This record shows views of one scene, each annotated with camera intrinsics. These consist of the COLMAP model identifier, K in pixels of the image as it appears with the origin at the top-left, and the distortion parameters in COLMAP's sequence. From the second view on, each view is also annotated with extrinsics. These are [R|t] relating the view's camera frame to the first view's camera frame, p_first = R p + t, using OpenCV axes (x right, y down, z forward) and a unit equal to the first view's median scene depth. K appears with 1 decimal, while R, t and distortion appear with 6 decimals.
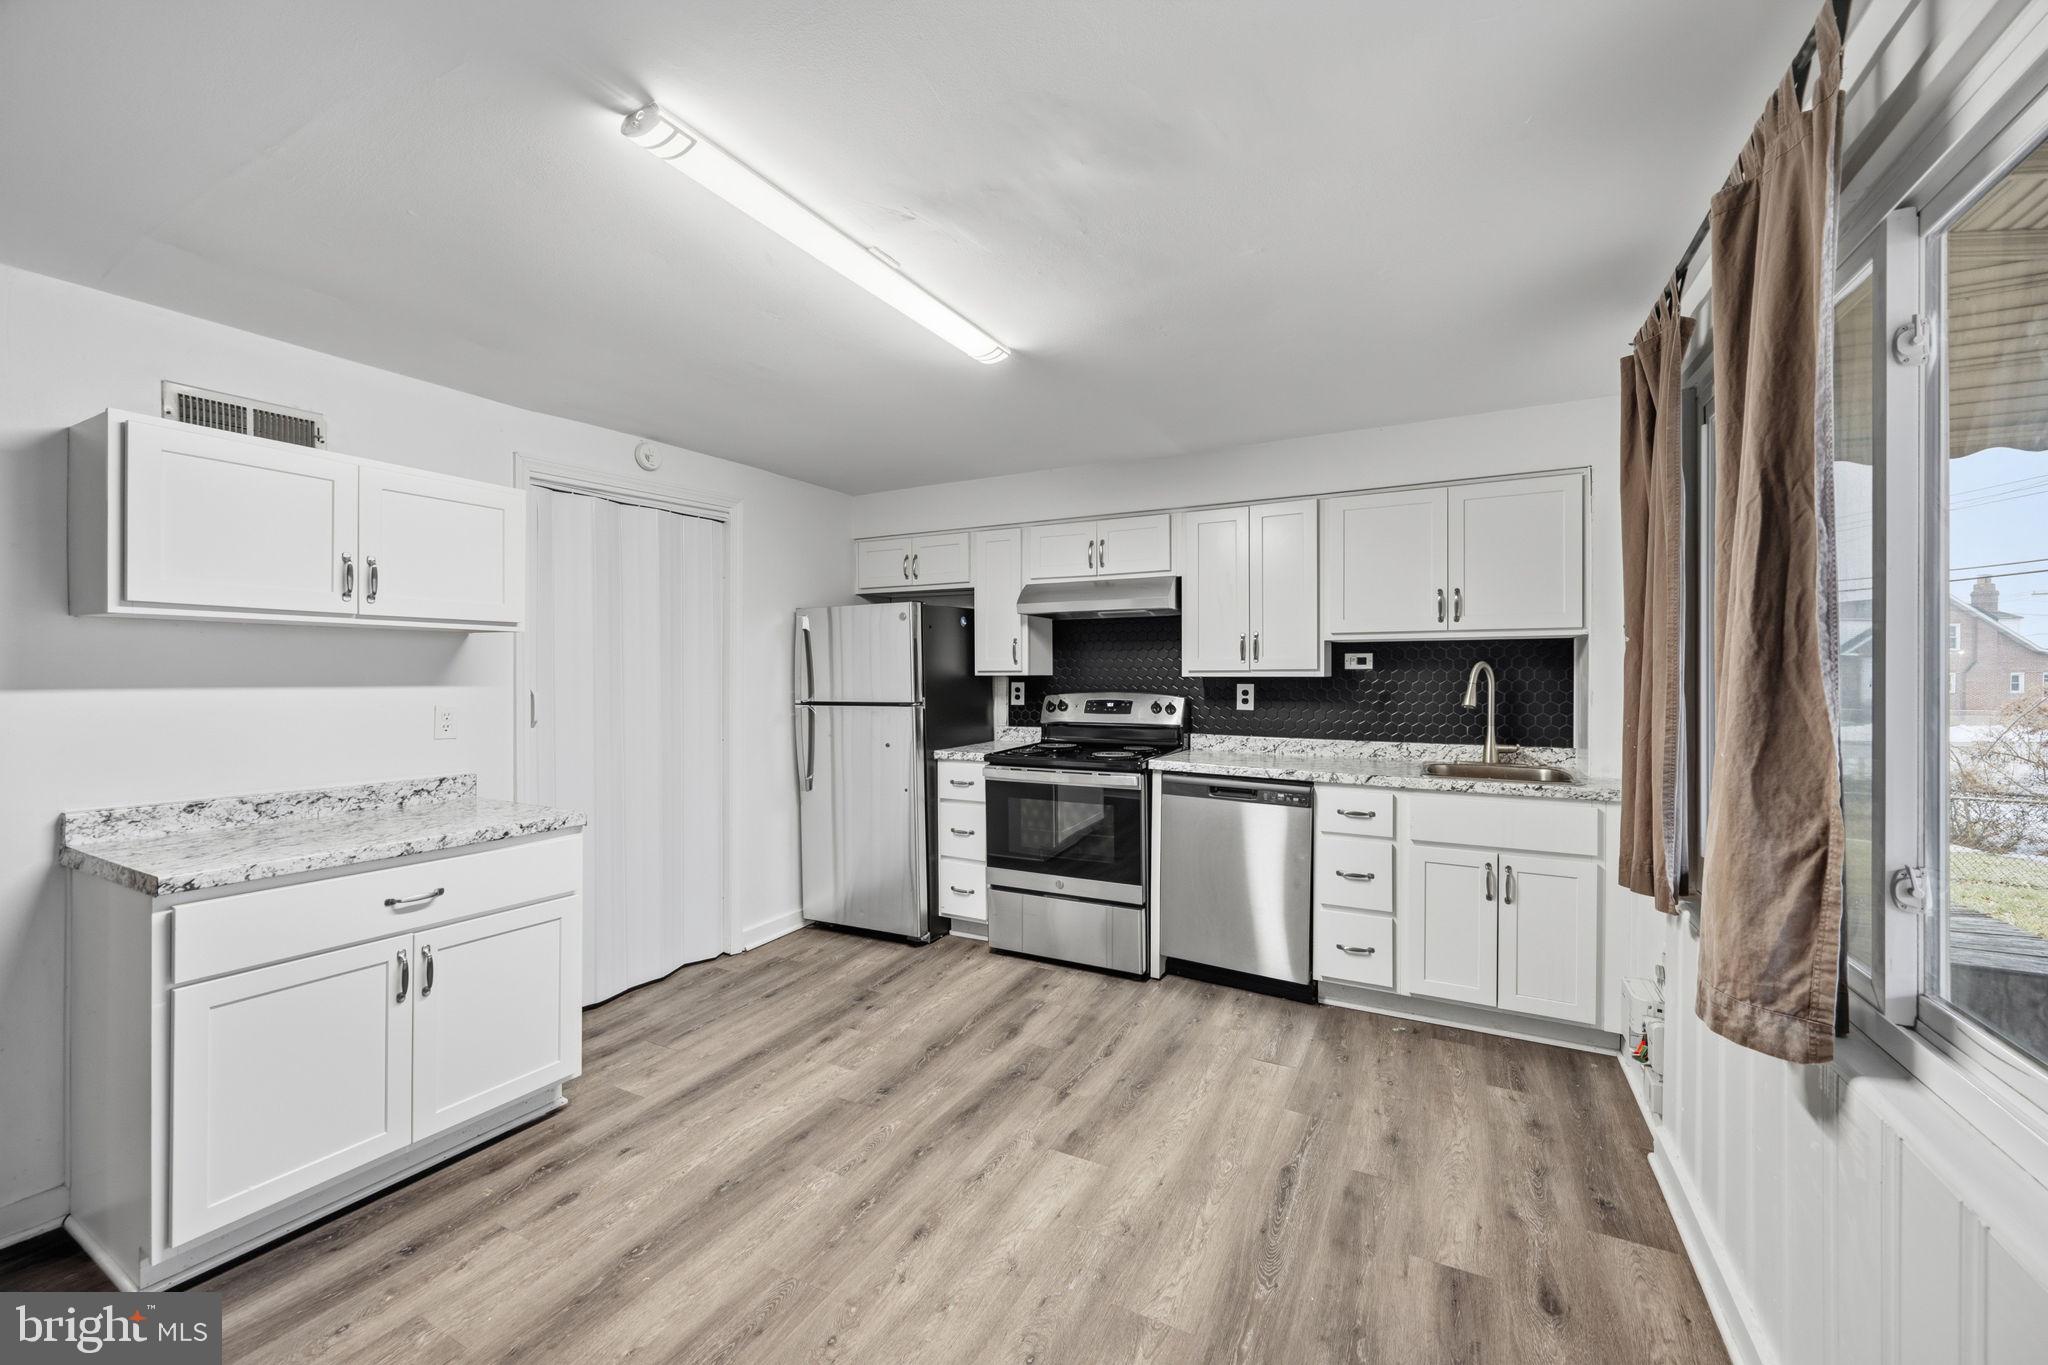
lens RADIAL K [[798.9, 0, 1024.1], [0, 798.9, 681.0], [0, 0, 1]] dist [-0.001099, -0.000359]
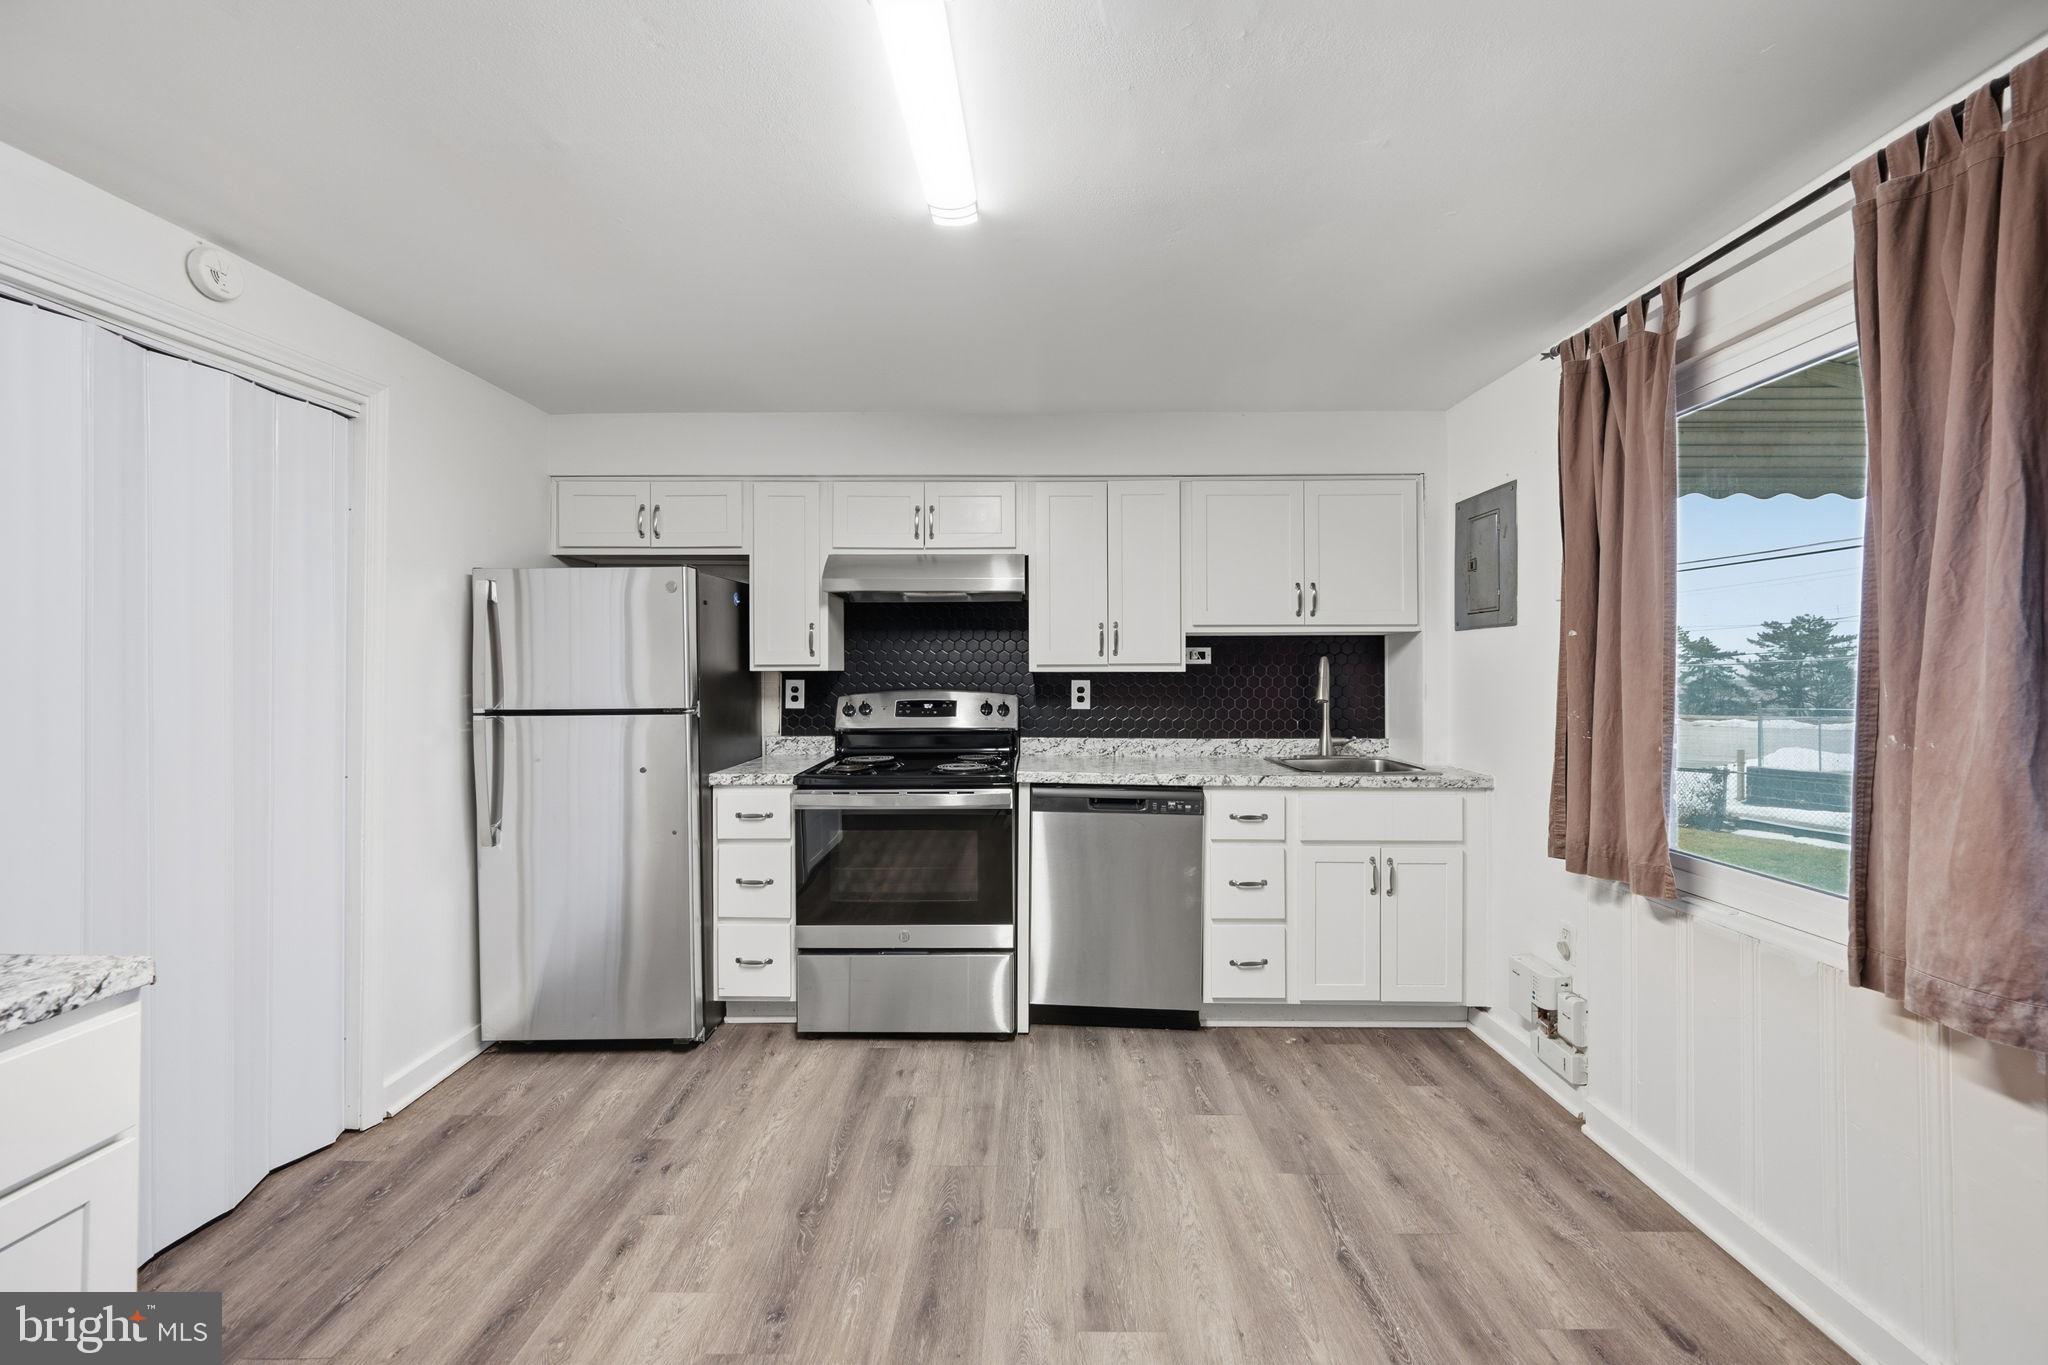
lens RADIAL K [[809.7, 0, 1024.3], [0, 809.7, 668.3], [0, 0, 1]] dist [-0.001159, -0.000316]
pose [[0.889422, 0.001927, 0.457083, -0.234853], [0.004447, 0.999907, -0.012869, 0.002242], [-0.457066, 0.013479, 0.889331, 0.256900]]
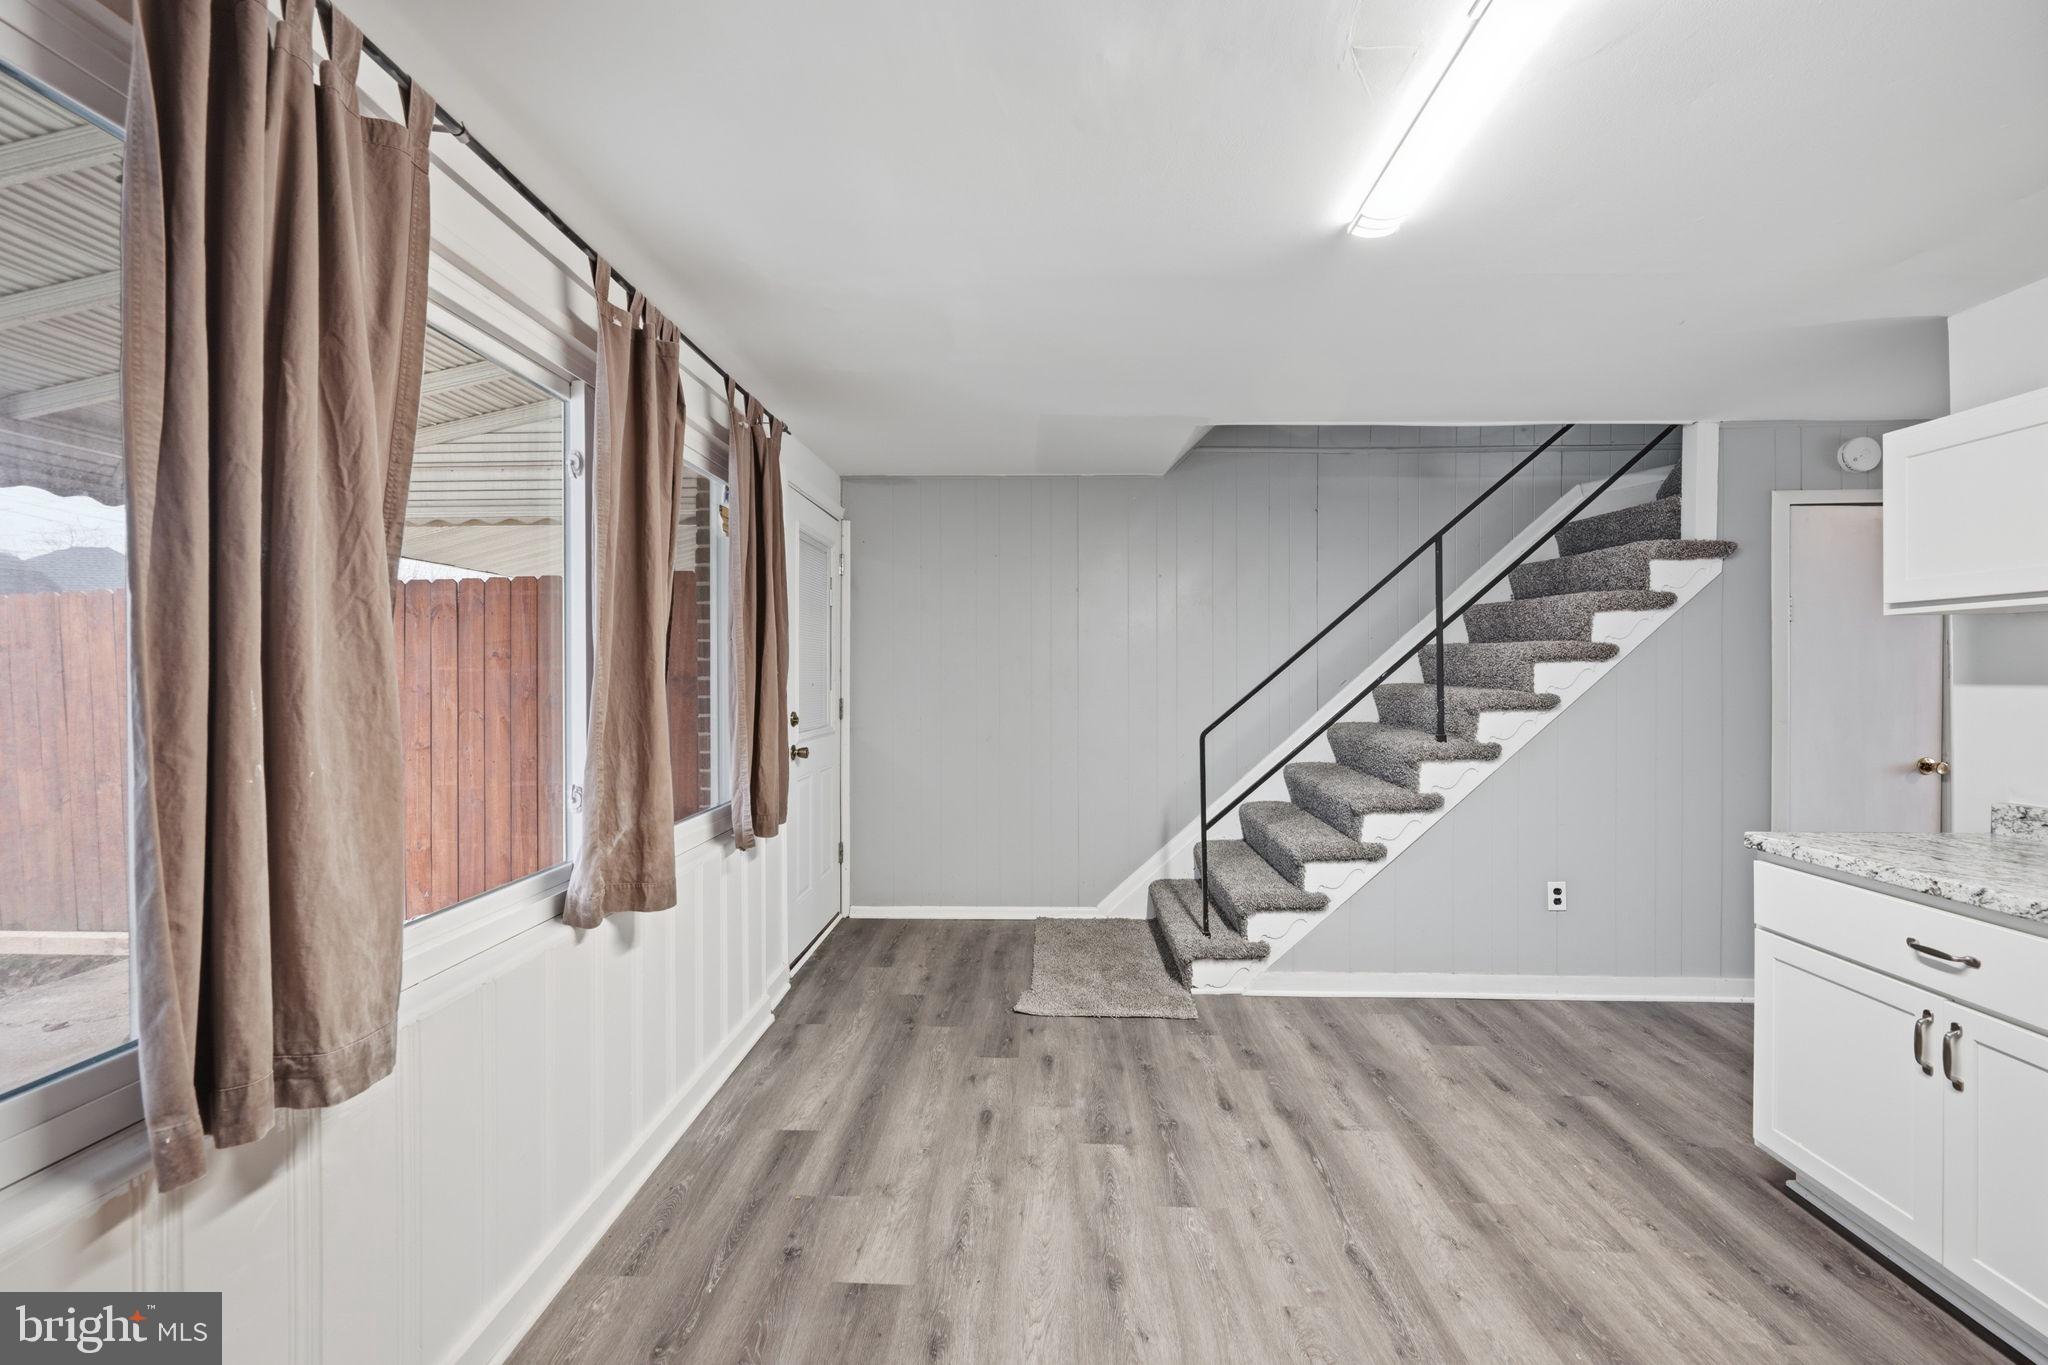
lens RADIAL K [[798.9, 0, 1024.1], [0, 798.9, 681.0], [0, 0, 1]] dist [-0.001099, -0.000359]
pose [[-0.897234, 0.002952, -0.441545, 0.248823], [-0.003676, 0.999893, 0.014155, -0.002871], [0.441539, 0.014323, -0.897128, 0.824162]]
